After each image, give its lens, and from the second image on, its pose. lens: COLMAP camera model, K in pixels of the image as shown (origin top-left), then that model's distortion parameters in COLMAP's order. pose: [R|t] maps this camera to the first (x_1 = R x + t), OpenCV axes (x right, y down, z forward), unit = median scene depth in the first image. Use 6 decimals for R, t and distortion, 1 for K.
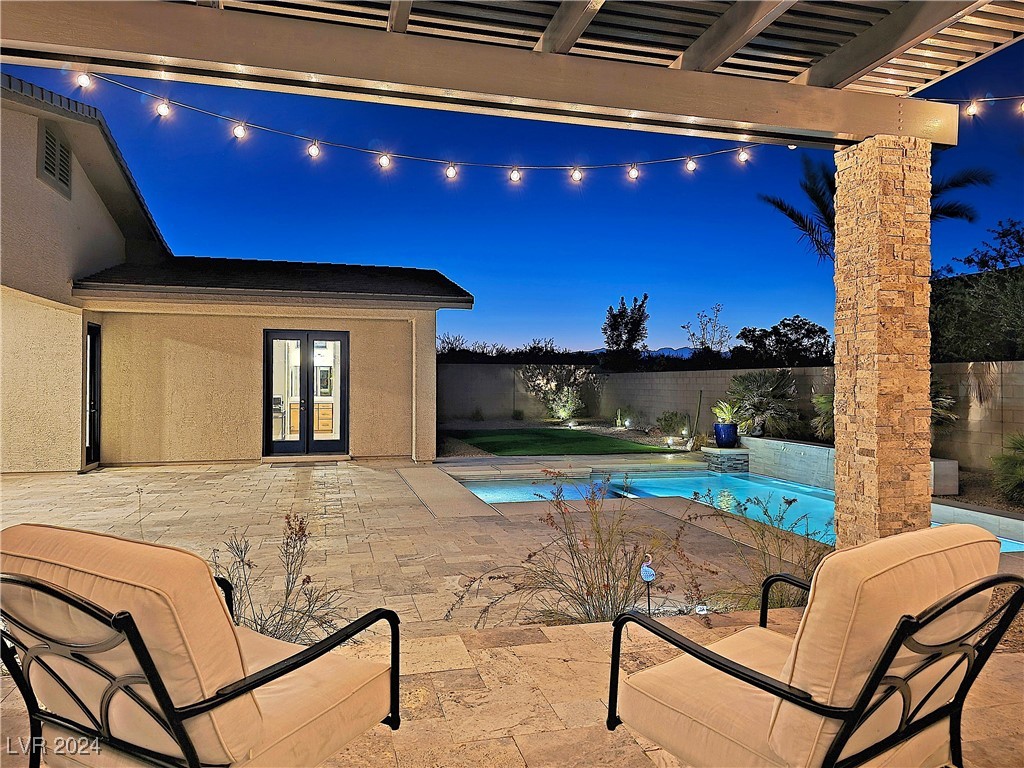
lens RADIAL K [[701.2, 0, 518.6], [0, 701.2, 358.1], [0, 0, 1]] dist [0.055863, -0.041618]
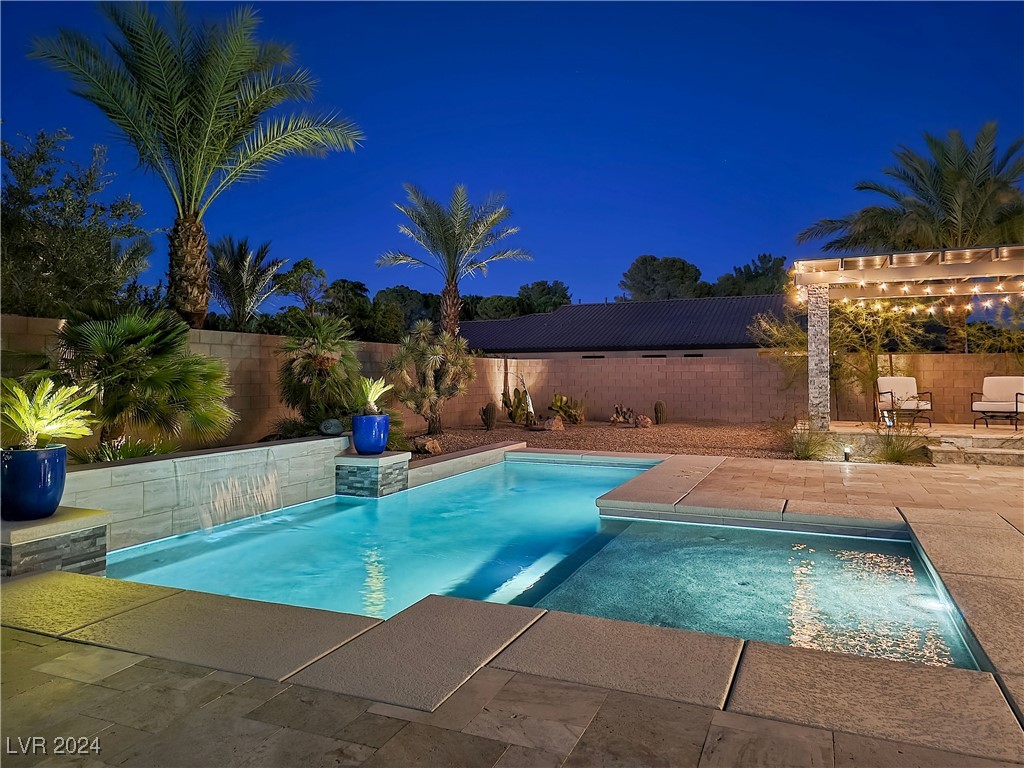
lens RADIAL K [[701.2, 0, 519.4], [0, 701.2, 361.3], [0, 0, 1]] dist [0.055863, -0.041618]
pose [[-0.788260, 0.011033, 0.615243, -0.088954], [-0.021618, 0.998725, -0.045608, 0.045908], [-0.614962, -0.049251, -0.787017, 0.860595]]
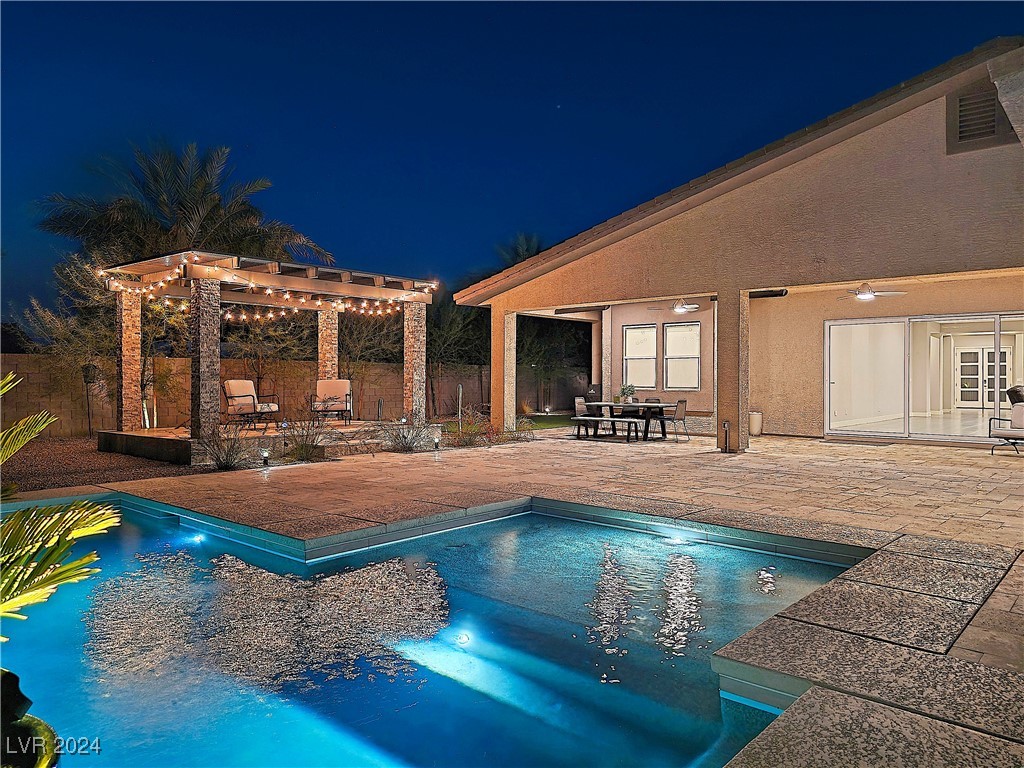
lens RADIAL K [[701.2, 0, 525.2], [0, 701.2, 361.1], [0, 0, 1]] dist [0.055863, -0.041618]
pose [[-0.821601, -0.018297, -0.569770, 0.213172], [0.015983, 0.998353, -0.055106, 0.045525], [0.569839, -0.054382, -0.819955, 0.823357]]
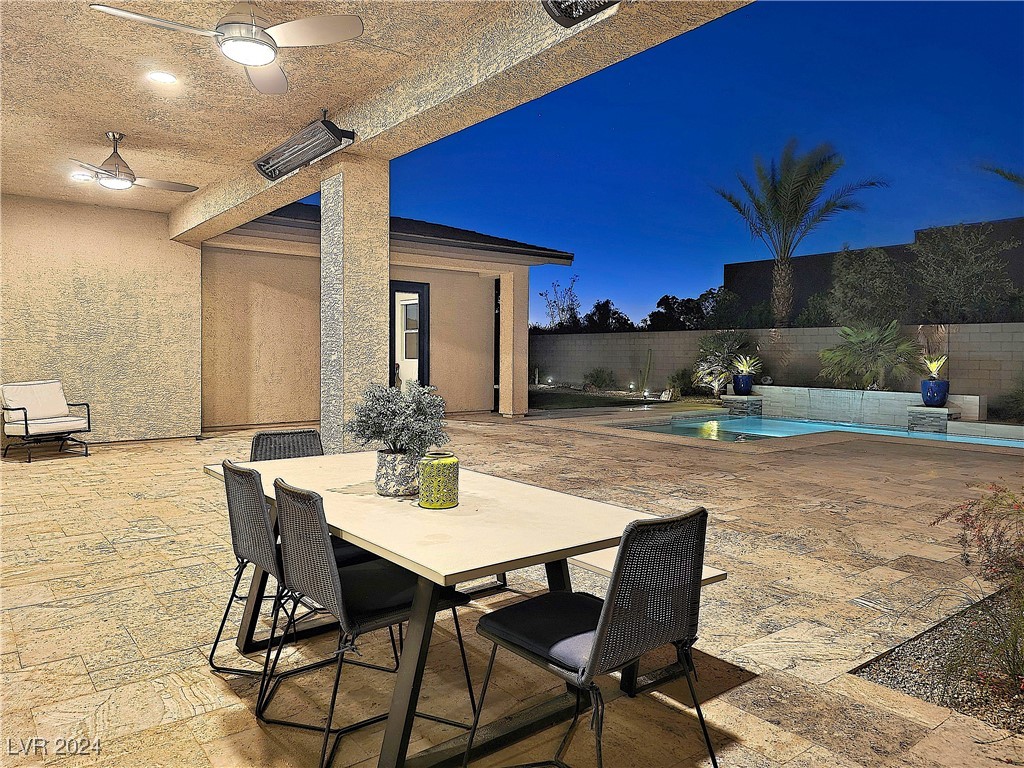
lens RADIAL K [[701.2, 0, 516.3], [0, 701.2, 348.9], [0, 0, 1]] dist [0.055863, -0.041618]
pose [[0.914866, 0.004183, 0.403736, -0.401304], [-0.017133, 0.999448, 0.028470, 0.017040], [-0.403394, -0.032964, 0.914433, 0.057018]]
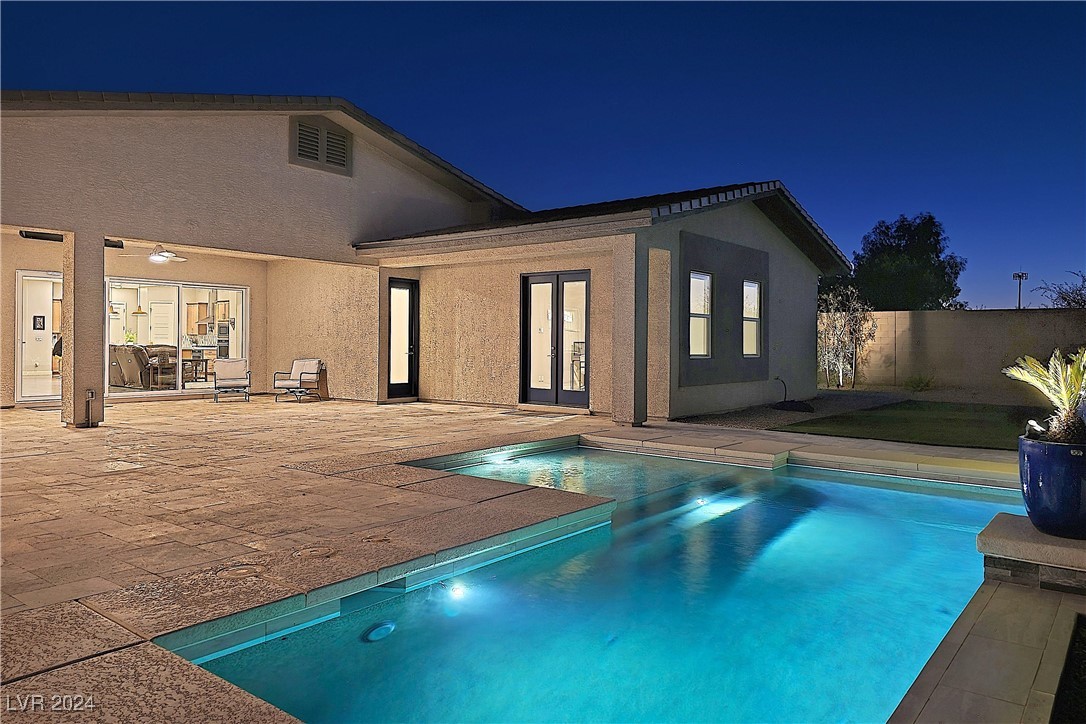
lens RADIAL K [[751.7, 0, 519.3], [0, 751.7, 338.4], [0, 0, 1]] dist [0.028220, -0.013257]
pose [[0.596044, -0.000686, -0.802951, 0.365008], [0.020374, 0.999691, 0.014270, 0.026197], [0.802693, -0.024865, 0.595874, 0.291054]]
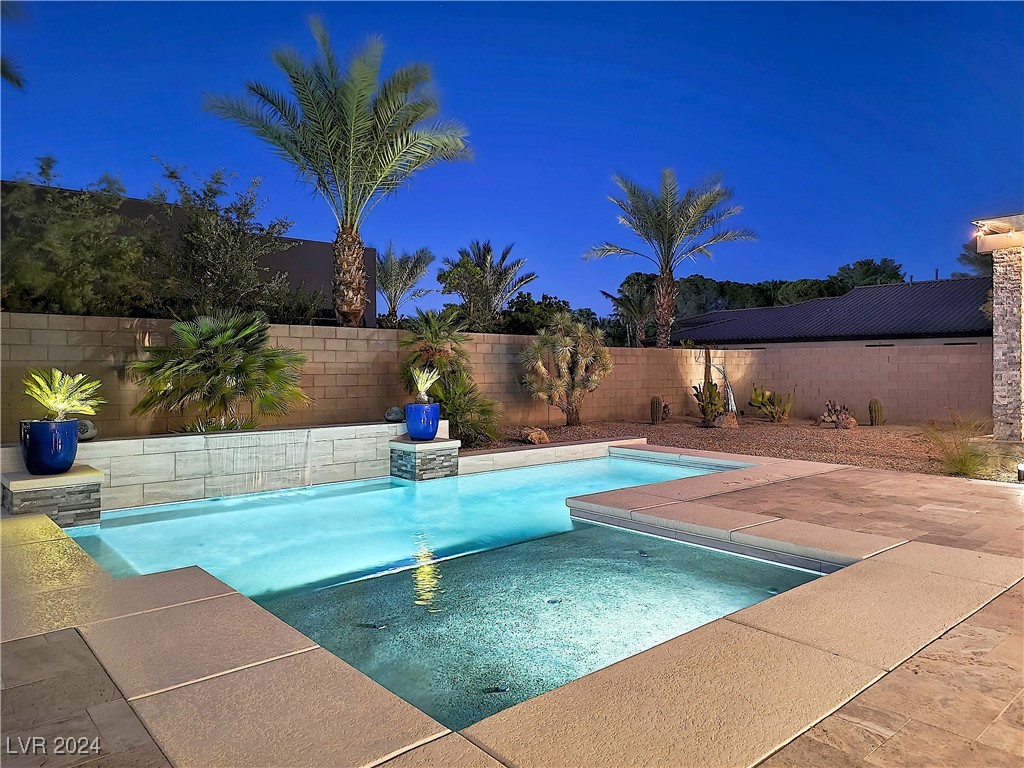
lens RADIAL K [[701.2, 0, 521.0], [0, 701.2, 367.6], [0, 0, 1]] dist [0.055863, -0.041618]
pose [[-0.444182, -0.004286, 0.895927, -0.200715], [-0.033203, 0.999380, -0.011681, 0.040094], [-0.895321, -0.034936, -0.444049, 0.709084]]
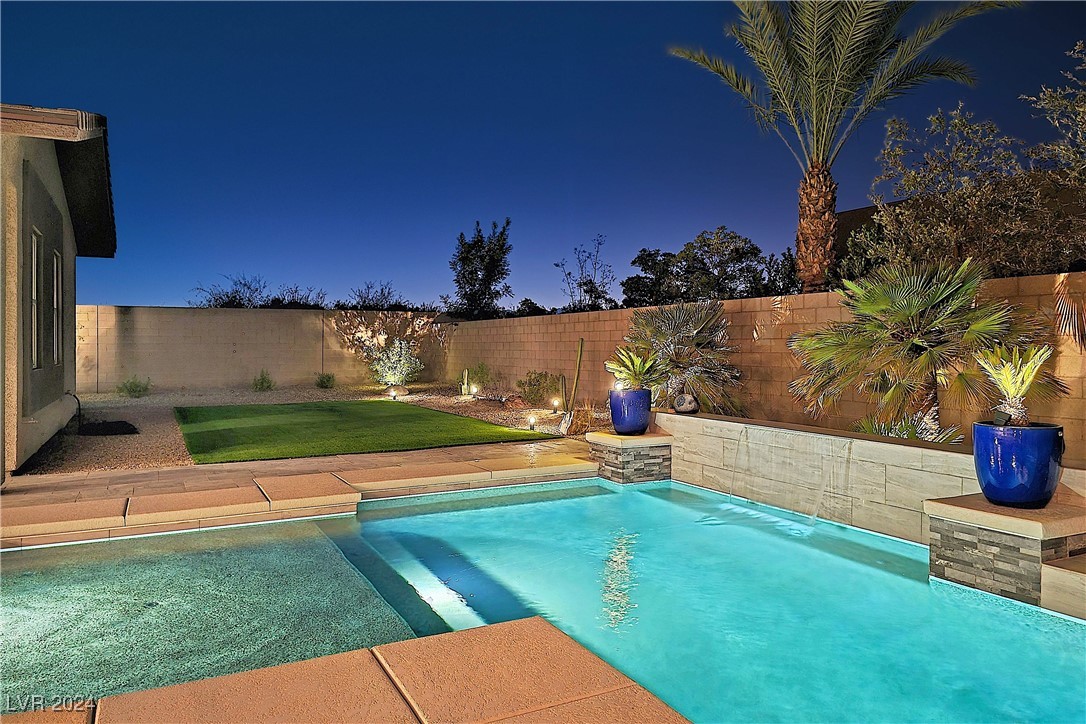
lens RADIAL K [[751.7, 0, 548.2], [0, 751.7, 340.8], [0, 0, 1]] dist [0.028220, -0.013257]
pose [[0.976082, 0.000863, 0.217403, 0.080108], [-0.006893, 0.999612, 0.026982, 0.030099], [-0.217295, -0.027835, 0.975709, 0.340184]]
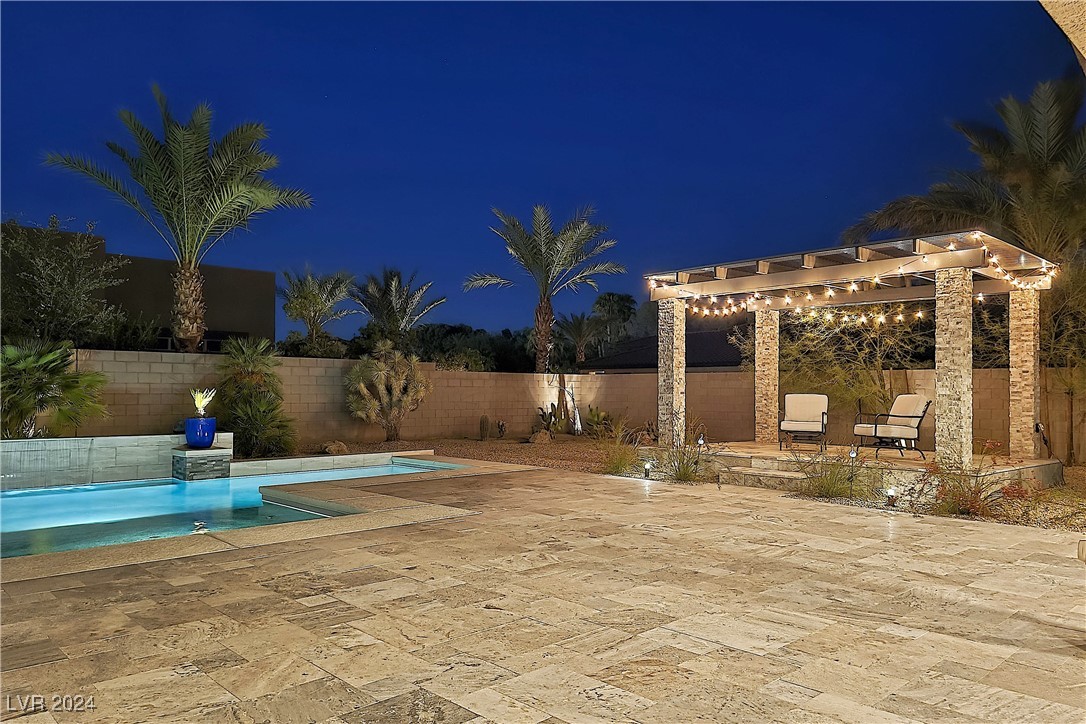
lens RADIAL K [[751.7, 0, 556.0], [0, 751.7, 383.3], [0, 0, 1]] dist [0.028220, -0.013257]
pose [[-0.489738, 0.000476, 0.871870, -0.443928], [-0.039443, 0.998964, -0.022701, 0.034931], [-0.870977, -0.045506, -0.489211, 0.601652]]
